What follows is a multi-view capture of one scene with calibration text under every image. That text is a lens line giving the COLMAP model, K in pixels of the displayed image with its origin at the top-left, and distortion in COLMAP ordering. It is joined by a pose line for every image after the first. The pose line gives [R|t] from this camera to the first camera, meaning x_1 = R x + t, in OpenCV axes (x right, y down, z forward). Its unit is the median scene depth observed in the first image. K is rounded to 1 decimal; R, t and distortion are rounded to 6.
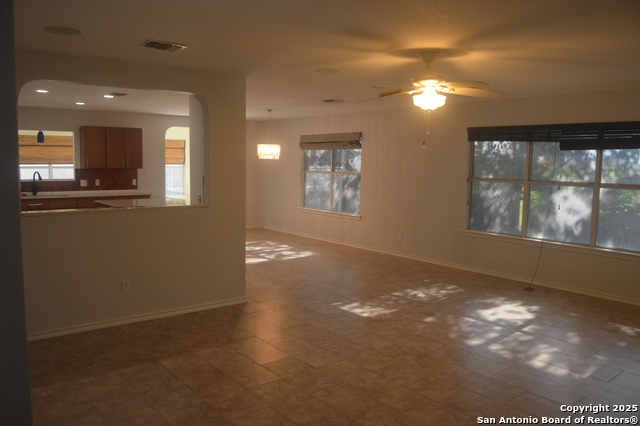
lens RADIAL K [[509.4, 0, 320.0], [0, 509.4, 213.0], [0, 0, 1]] dist [-0.090377, 0.038088]
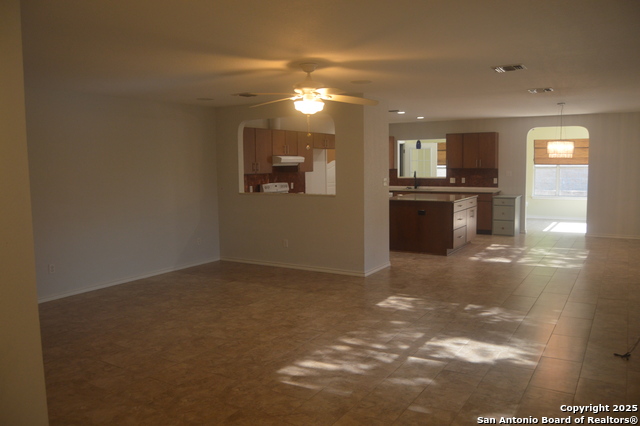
lens RADIAL K [[509.4, 0, 320.0], [0, 509.4, 213.0], [0, 0, 1]] dist [-0.090377, 0.038088]
pose [[0.335648, 0.072689, -0.939179, 0.874618], [-0.075408, 0.995892, 0.050128, -0.028341], [0.938964, 0.053996, 0.339750, 0.432520]]
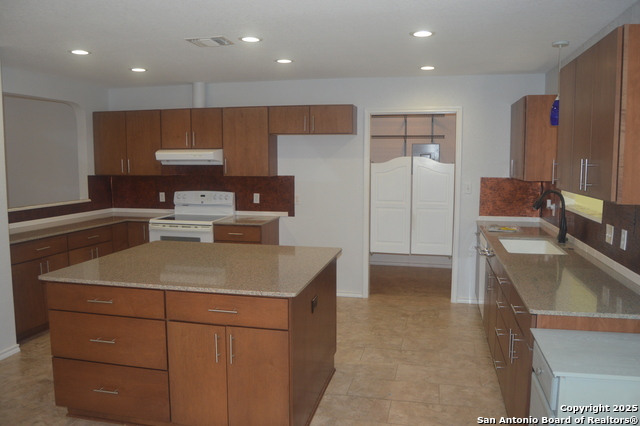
lens RADIAL K [[509.4, 0, 320.0], [0, 509.4, 213.0], [0, 0, 1]] dist [-0.090377, 0.038088]
pose [[-0.779424, 0.051527, -0.624375, -0.167726], [-0.075724, 0.981557, 0.175533, -0.179107], [0.621904, 0.184094, -0.761147, 1.712101]]
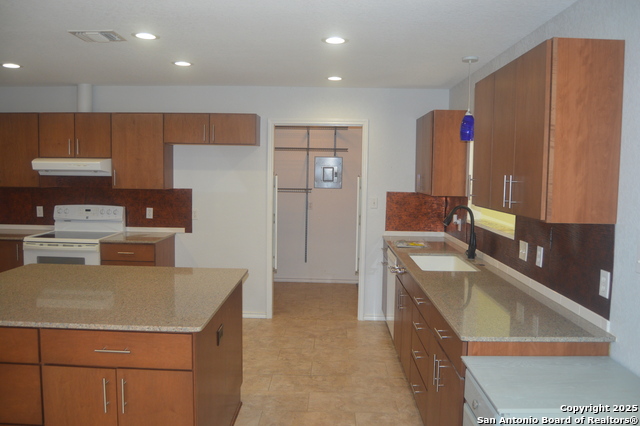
lens RADIAL K [[509.4, 0, 320.0], [0, 509.4, 213.0], [0, 0, 1]] dist [-0.090377, 0.038088]
pose [[-0.634647, 0.037118, -0.771910, -0.190535], [-0.104344, 0.985584, 0.133182, -0.175459], [0.765726, 0.165067, -0.621624, 1.666782]]
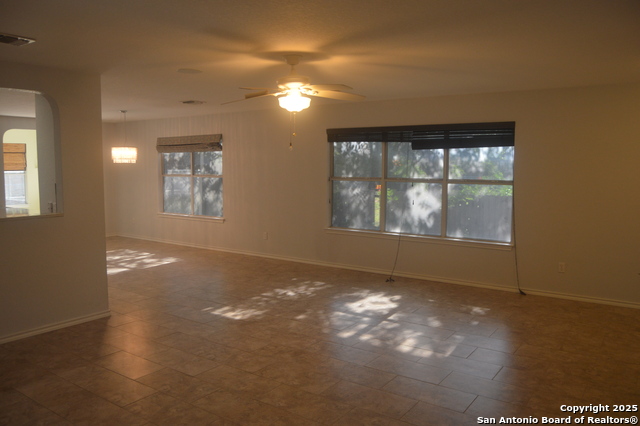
lens RADIAL K [[509.4, 0, 320.0], [0, 509.4, 213.0], [0, 0, 1]] dist [-0.090377, 0.038088]
pose [[0.960935, -0.040689, 0.273766, -0.016300], [0.041748, 0.999126, 0.001960, 0.000593], [-0.273607, 0.009545, 0.961794, 0.000308]]
